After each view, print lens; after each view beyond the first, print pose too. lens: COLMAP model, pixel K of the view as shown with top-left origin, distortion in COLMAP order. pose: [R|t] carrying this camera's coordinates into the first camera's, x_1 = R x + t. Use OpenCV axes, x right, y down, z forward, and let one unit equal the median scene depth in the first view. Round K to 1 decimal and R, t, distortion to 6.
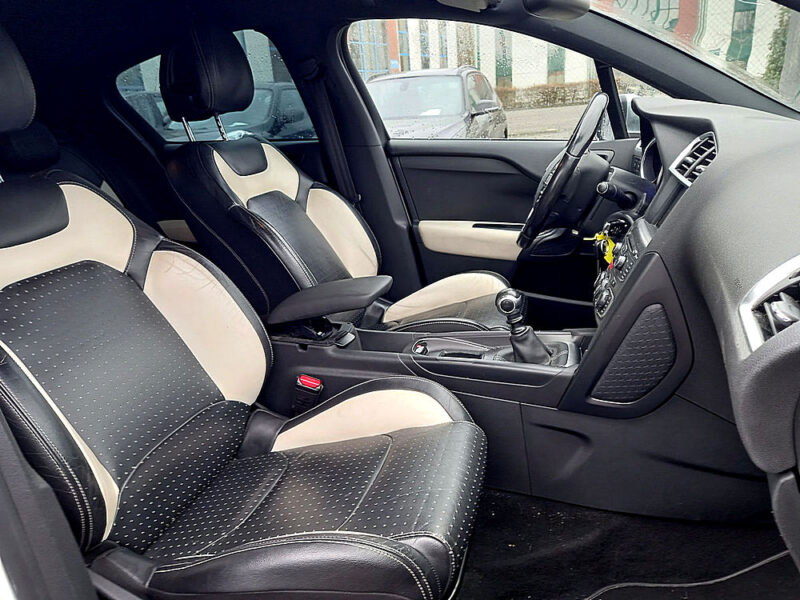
lens RADIAL K [[582.1, 0, 399.9], [0, 582.1, 300.9], [0, 0, 1]] dist [0.059754, -0.044609]
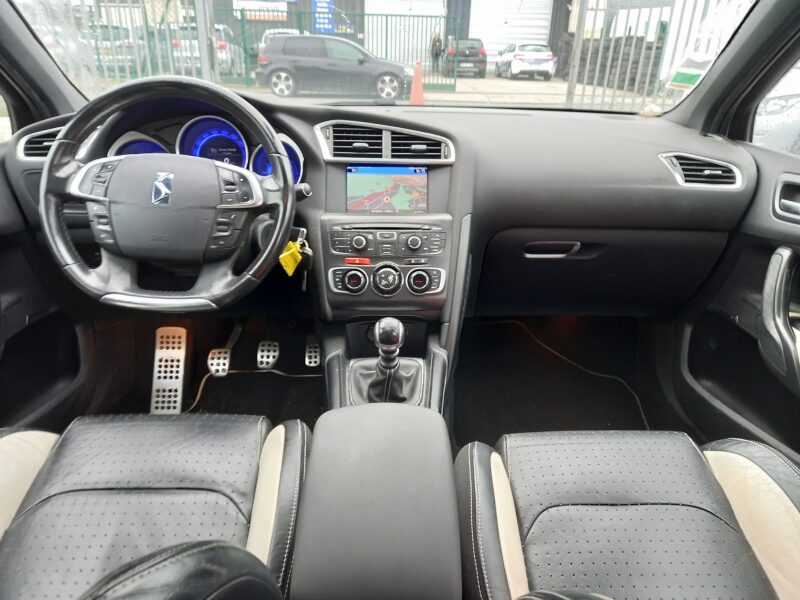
lens RADIAL K [[582.1, 0, 407.2], [0, 582.1, 304.6], [0, 0, 1]] dist [0.059754, -0.044609]
pose [[-0.318243, -0.314008, 0.894494, -0.370602], [0.302548, 0.860569, 0.409739, -0.248523], [-0.898435, 0.401024, -0.178868, 0.758494]]
